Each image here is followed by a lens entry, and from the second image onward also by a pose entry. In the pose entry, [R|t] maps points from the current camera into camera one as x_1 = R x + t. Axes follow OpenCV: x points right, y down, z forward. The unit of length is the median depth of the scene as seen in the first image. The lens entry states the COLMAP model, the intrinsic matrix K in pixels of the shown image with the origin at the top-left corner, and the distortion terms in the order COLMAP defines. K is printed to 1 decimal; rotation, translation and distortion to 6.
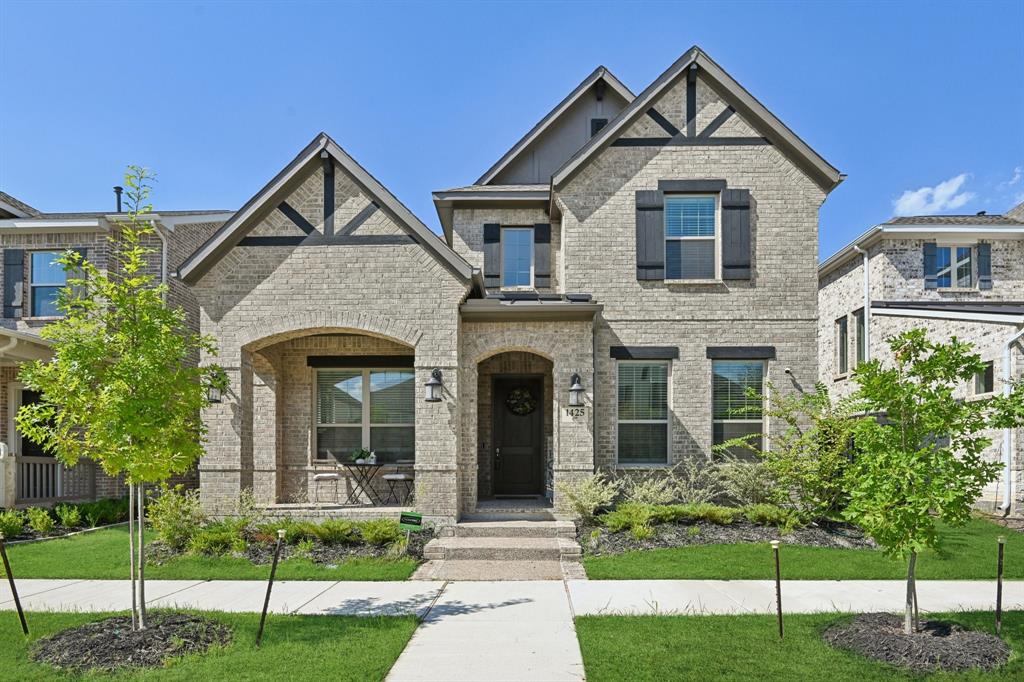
lens RADIAL K [[539.9, 0, 504.7], [0, 539.9, 374.1], [0, 0, 1]] dist [-0.010497, -0.002383]
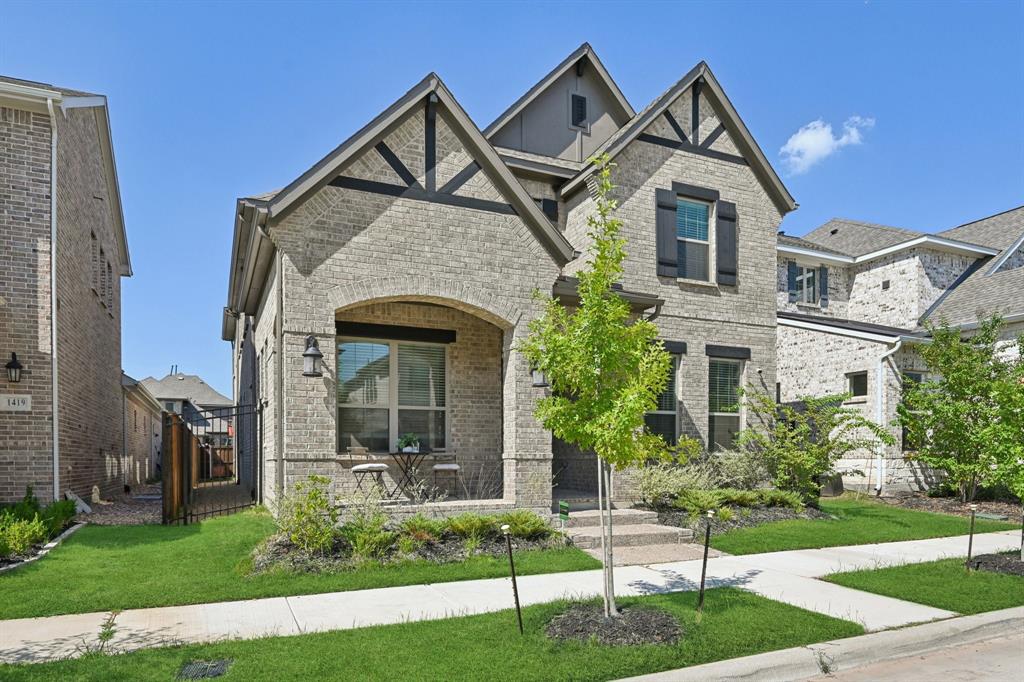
lens RADIAL K [[652.6, 0, 512.0], [0, 652.6, 342.2], [0, 0, 1]] dist [-0.011440, -0.002675]
pose [[0.900958, 0.074217, 0.427512, -0.531768], [-0.071794, 0.997181, -0.021811, 0.001112], [-0.427926, -0.011042, 0.903747, -0.012479]]
